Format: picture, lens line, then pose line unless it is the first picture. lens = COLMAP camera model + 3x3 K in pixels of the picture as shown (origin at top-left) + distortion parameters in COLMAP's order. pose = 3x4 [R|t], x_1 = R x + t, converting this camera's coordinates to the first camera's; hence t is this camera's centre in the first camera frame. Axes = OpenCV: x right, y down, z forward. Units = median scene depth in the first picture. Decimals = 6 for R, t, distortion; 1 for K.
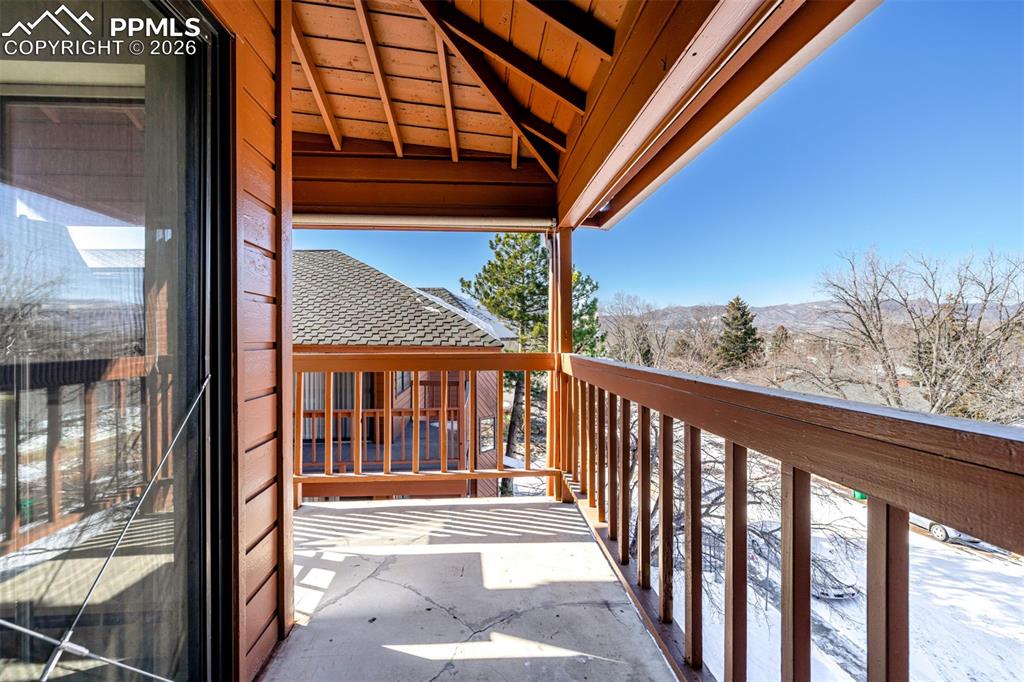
lens RADIAL K [[430.5, 0, 507.6], [0, 430.5, 336.7], [0, 0, 1]] dist [0.001294, 0.000570]
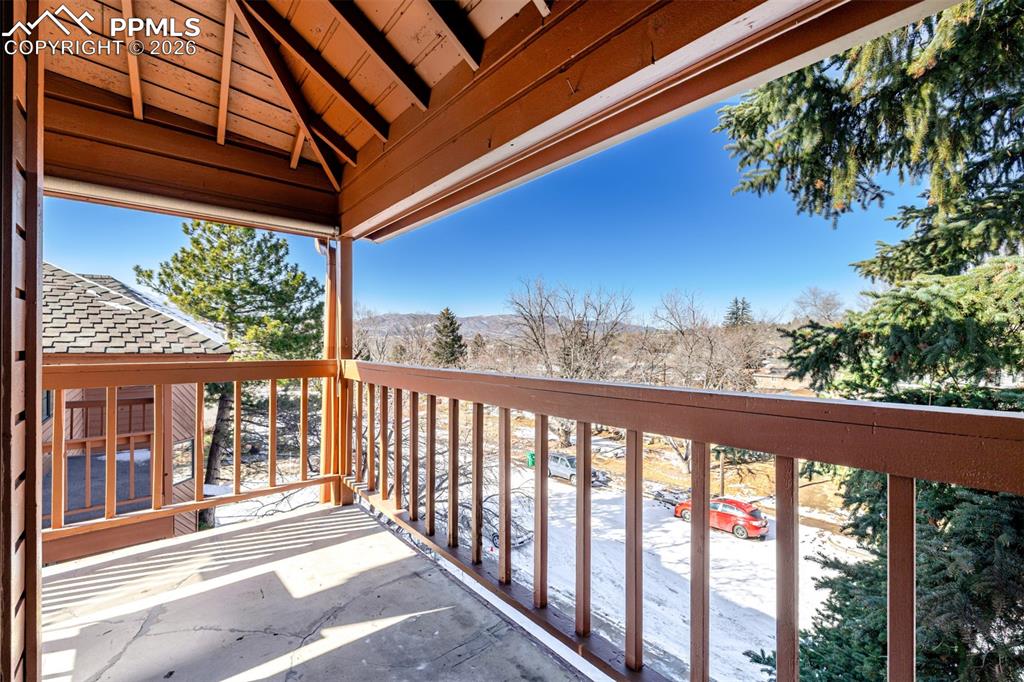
lens RADIAL K [[430.5, 0, 499.4], [0, 430.5, 343.0], [0, 0, 1]] dist [0.001294, 0.000570]
pose [[0.811303, 0.004695, 0.584607, -0.034279], [-0.005874, 0.999983, 0.000120, -0.000654], [-0.584596, -0.003532, 0.811317, -0.009396]]
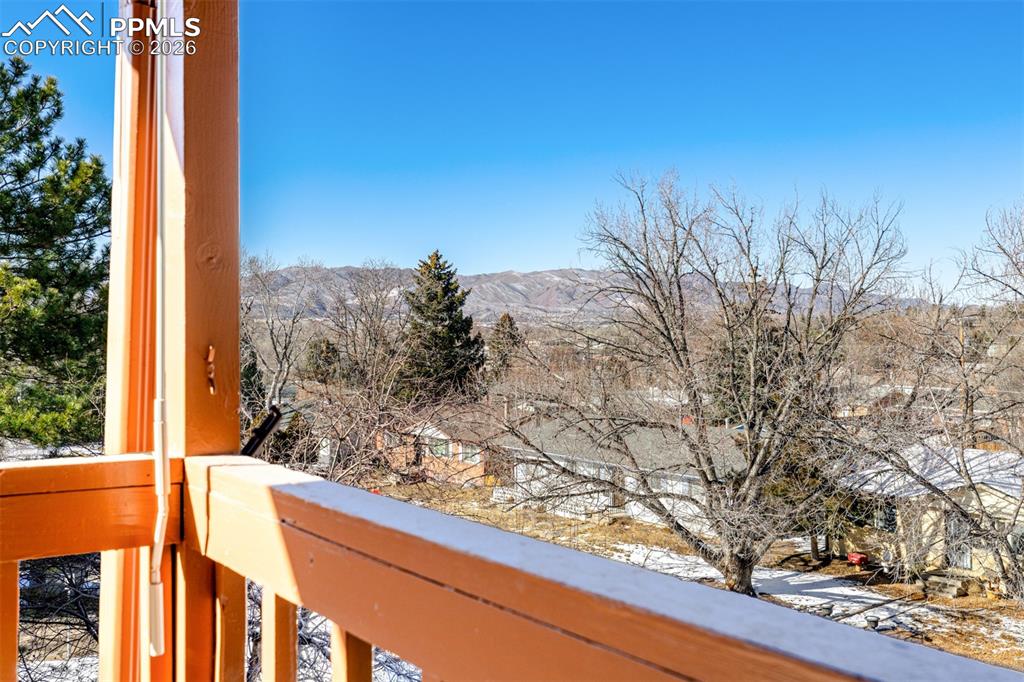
lens RADIAL K [[967.6, 0, 487.5], [0, 967.6, 345.3], [0, 0, 1]] dist [-0.008175, 0.000000]
pose [[0.841186, 0.001815, 0.540743, -0.001371], [-0.010153, 0.999871, 0.012438, -0.004693], [-0.540651, -0.015953, 0.841096, 0.108165]]
